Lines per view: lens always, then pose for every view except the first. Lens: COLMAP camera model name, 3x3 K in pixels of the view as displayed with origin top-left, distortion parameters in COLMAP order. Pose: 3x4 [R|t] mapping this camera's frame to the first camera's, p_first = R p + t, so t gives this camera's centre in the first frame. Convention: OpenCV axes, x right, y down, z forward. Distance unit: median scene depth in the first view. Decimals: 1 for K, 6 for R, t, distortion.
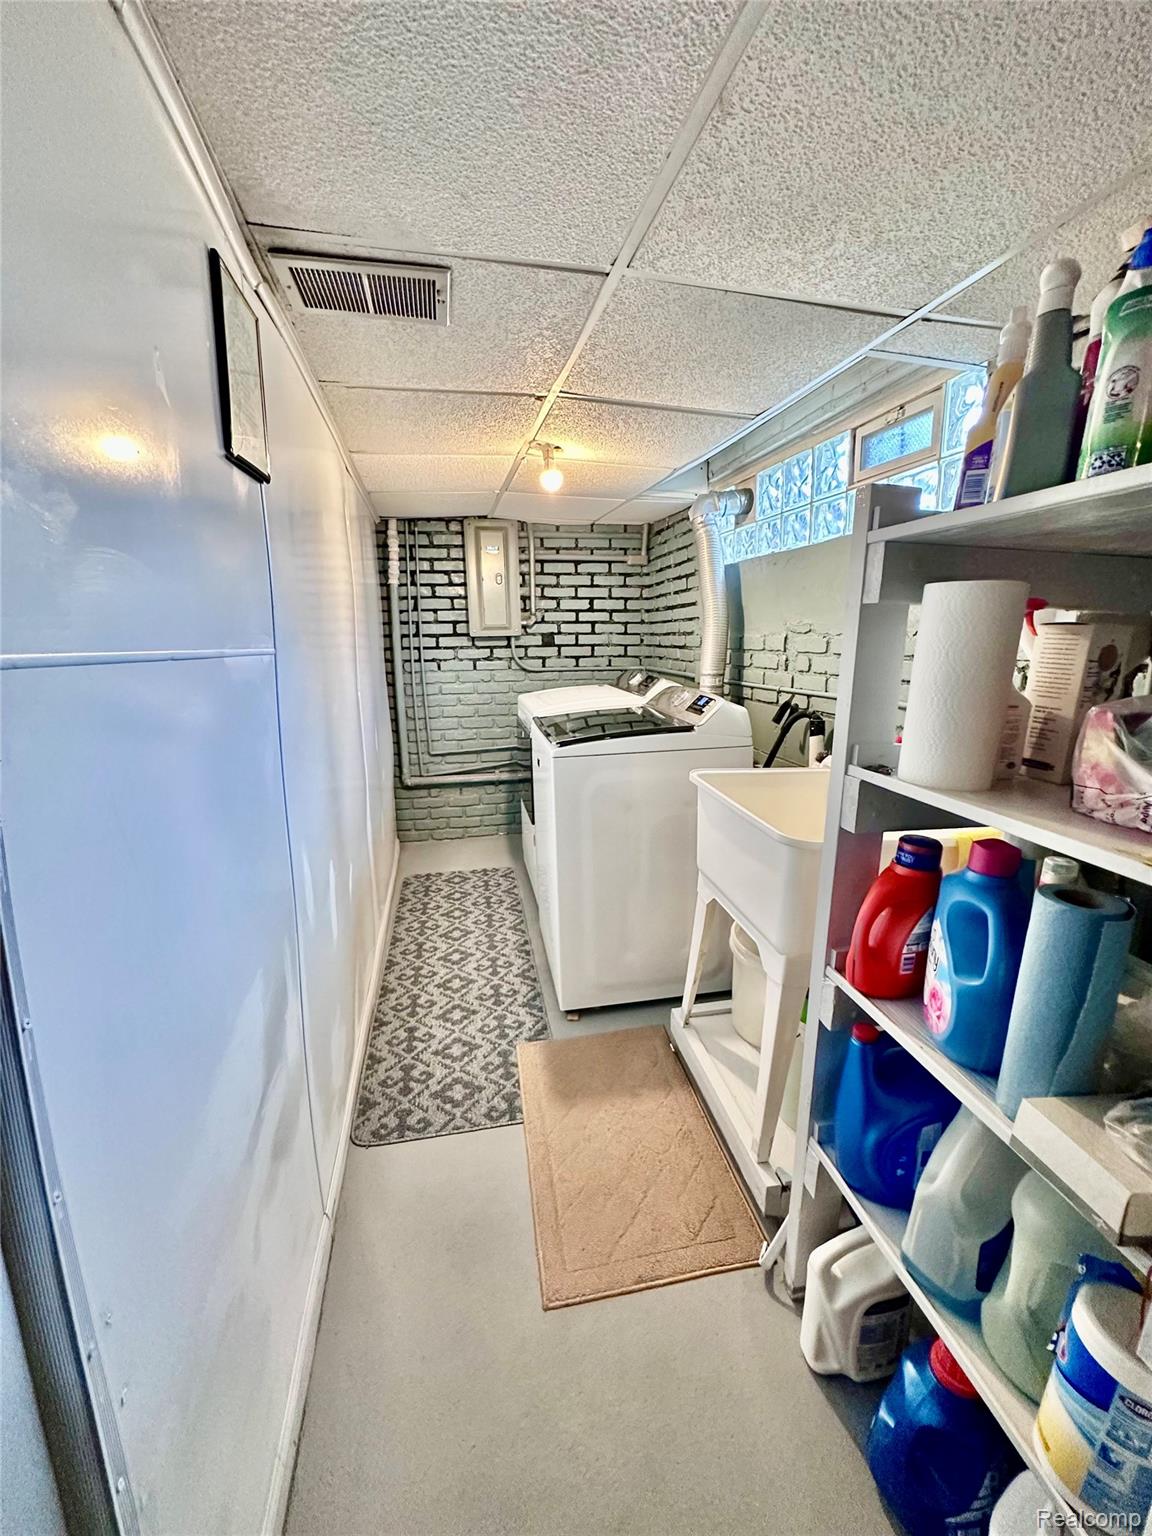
lens RADIAL K [[617.5, 0, 576.7], [0, 617.5, 767.5], [0, 0, 1]] dist [0.007556, 0.000031]
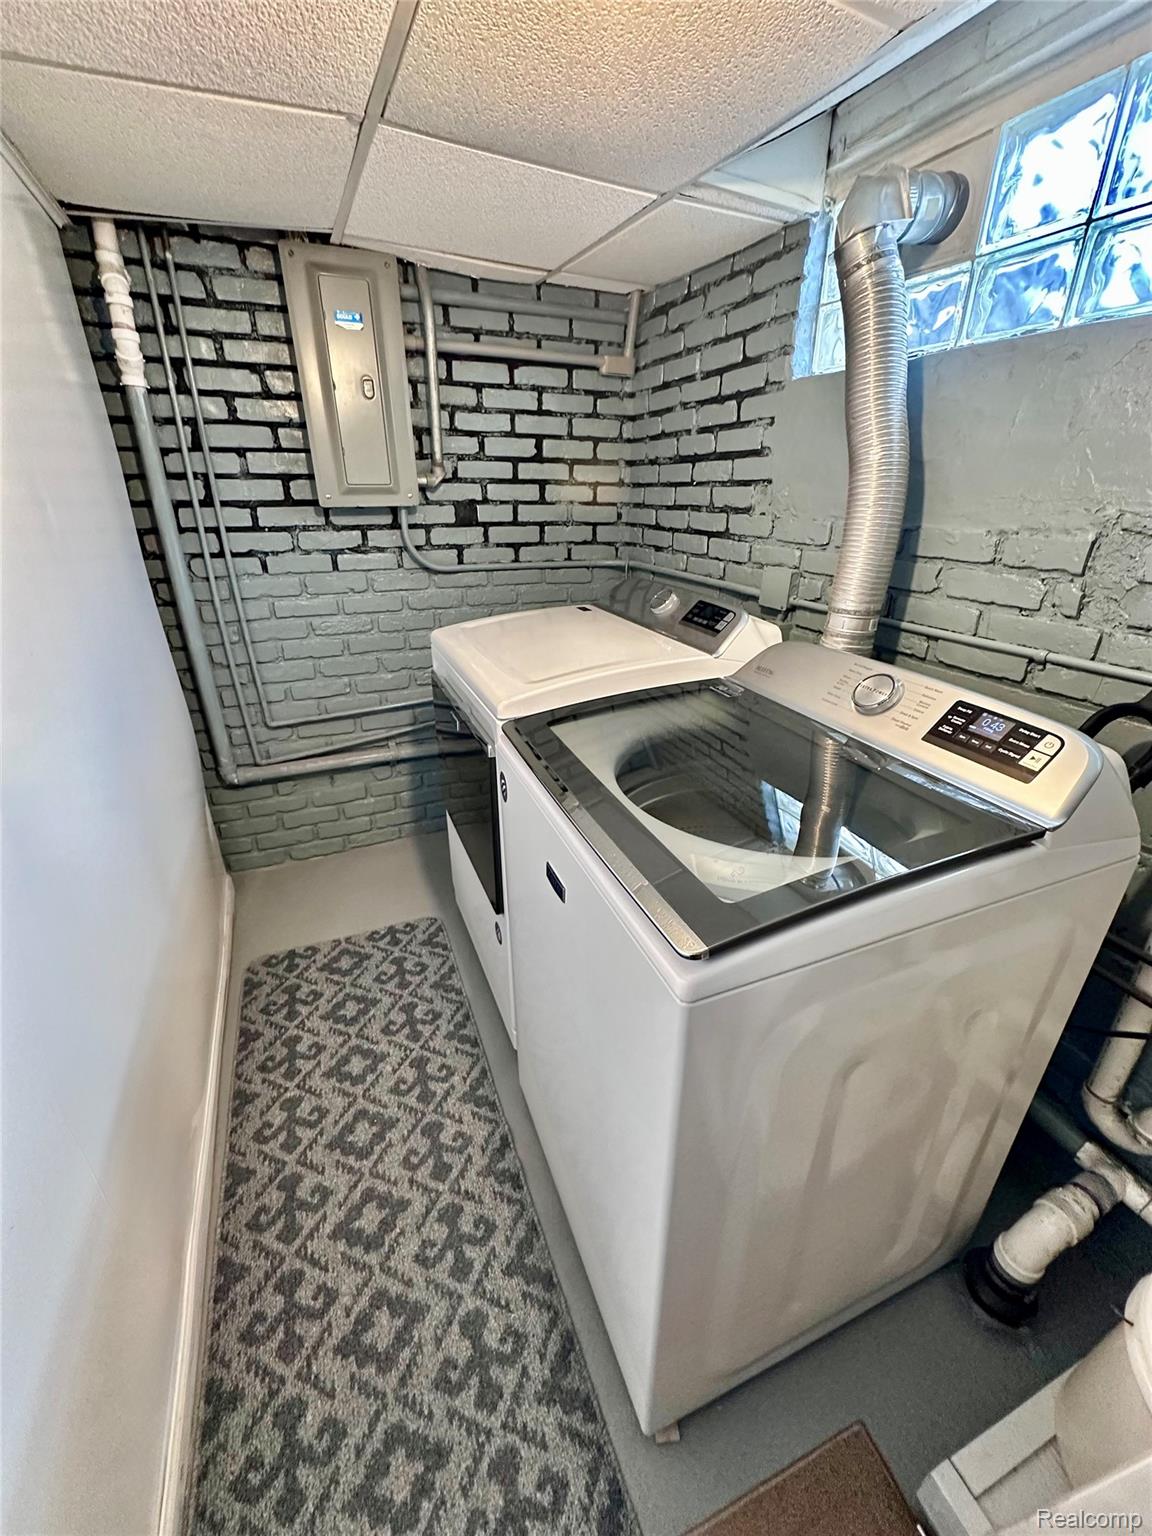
lens RADIAL K [[617.5, 0, 572.5], [0, 617.5, 762.0], [0, 0, 1]] dist [0.007556, 0.000031]
pose [[0.978861, -0.067134, 0.193197, -0.078785], [0.025497, 0.977280, 0.210414, -0.105684], [-0.202933, -0.201040, 0.958332, 0.409223]]
